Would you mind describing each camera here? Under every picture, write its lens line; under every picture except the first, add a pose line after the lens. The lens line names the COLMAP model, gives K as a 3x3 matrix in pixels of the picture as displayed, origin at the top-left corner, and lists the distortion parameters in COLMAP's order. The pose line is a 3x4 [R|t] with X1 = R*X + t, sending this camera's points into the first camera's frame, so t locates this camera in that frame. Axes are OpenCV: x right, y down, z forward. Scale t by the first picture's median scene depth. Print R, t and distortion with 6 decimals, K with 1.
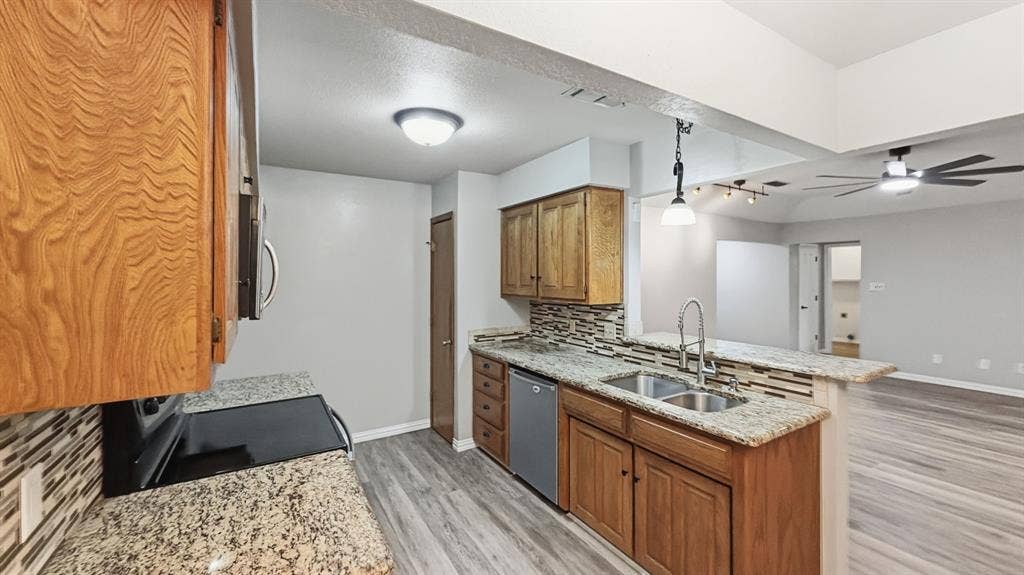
lens RADIAL K [[415.9, 0, 512.0], [0, 415.9, 287.5], [0, 0, 1]] dist [0.001397, 0.000099]
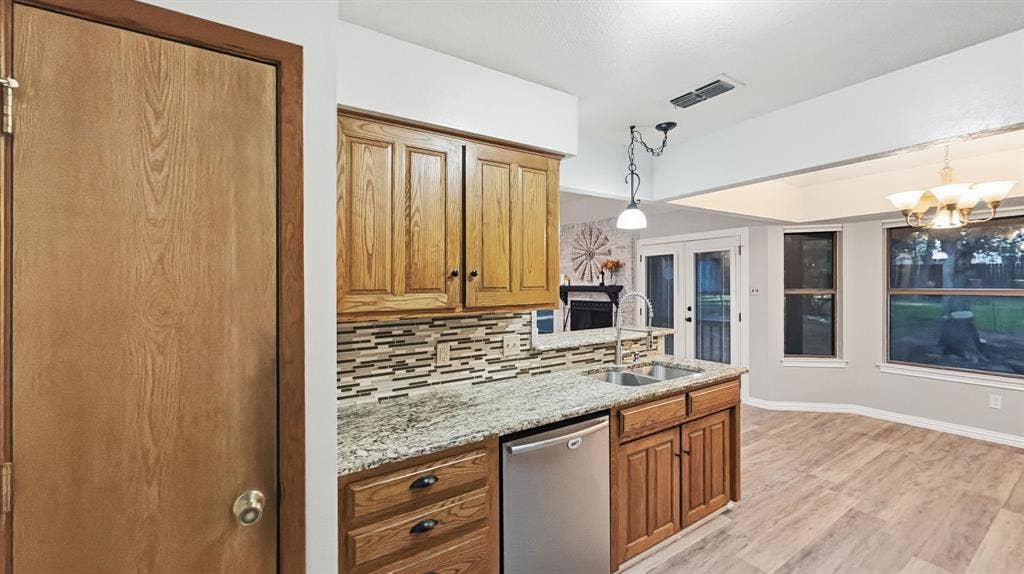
lens RADIAL K [[415.9, 0, 512.0], [0, 415.9, 287.0], [0, 0, 1]] dist [0.001397, 0.000099]
pose [[-0.051681, -0.006680, 0.998641, -0.508731], [0.040165, 0.999155, 0.008762, -0.009067], [-0.997856, 0.040563, -0.051369, 0.974372]]
